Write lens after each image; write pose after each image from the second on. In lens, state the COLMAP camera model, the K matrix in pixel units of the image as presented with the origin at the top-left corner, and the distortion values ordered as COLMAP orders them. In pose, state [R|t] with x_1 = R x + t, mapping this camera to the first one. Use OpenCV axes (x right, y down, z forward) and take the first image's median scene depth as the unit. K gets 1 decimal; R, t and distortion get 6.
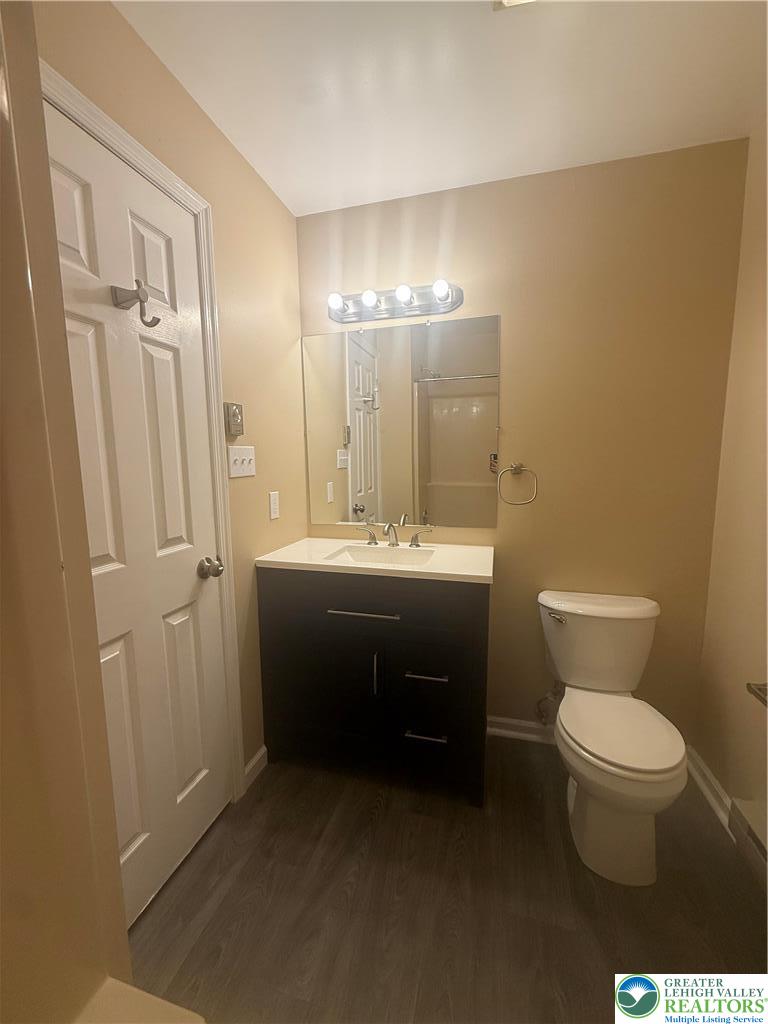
lens RADIAL K [[408.0, 0, 382.7], [0, 408.0, 515.5], [0, 0, 1]] dist [-0.000605, 0.000007]
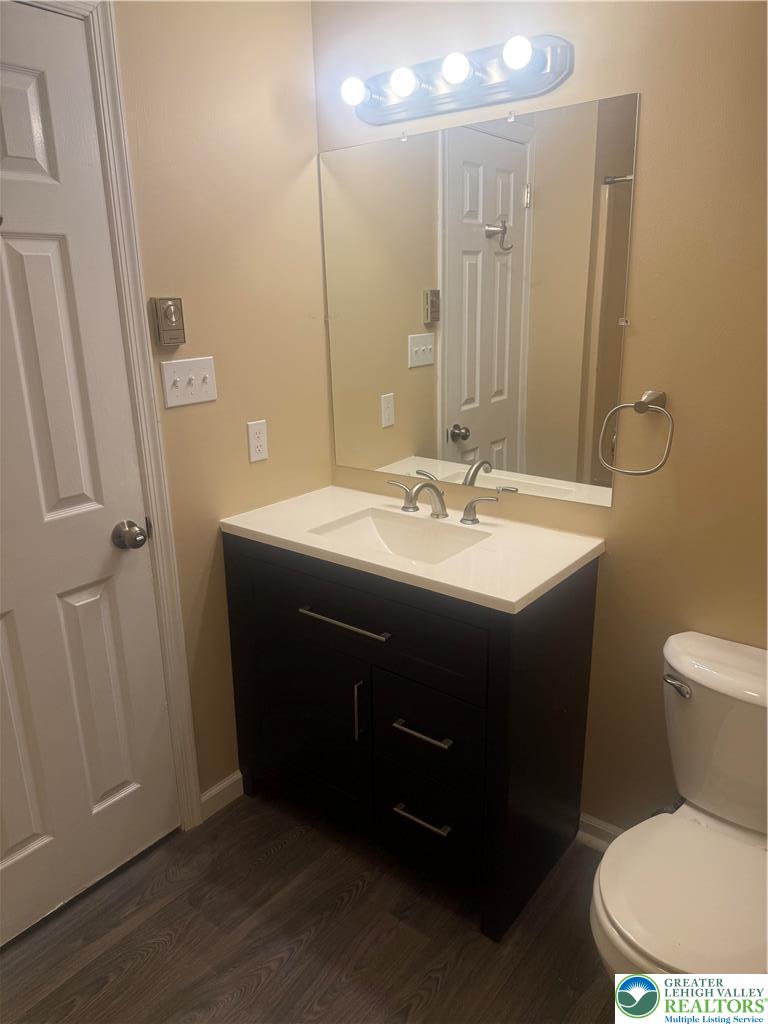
lens RADIAL K [[719.3, 0, 368.0], [0, 719.3, 527.2], [0, 0, 1]] dist [0.068647, -0.090804]
pose [[0.921801, 0.113827, -0.370575, 0.414400], [-0.044952, 0.980858, 0.189466, -0.139001], [0.385047, -0.157992, 0.909273, -0.024107]]
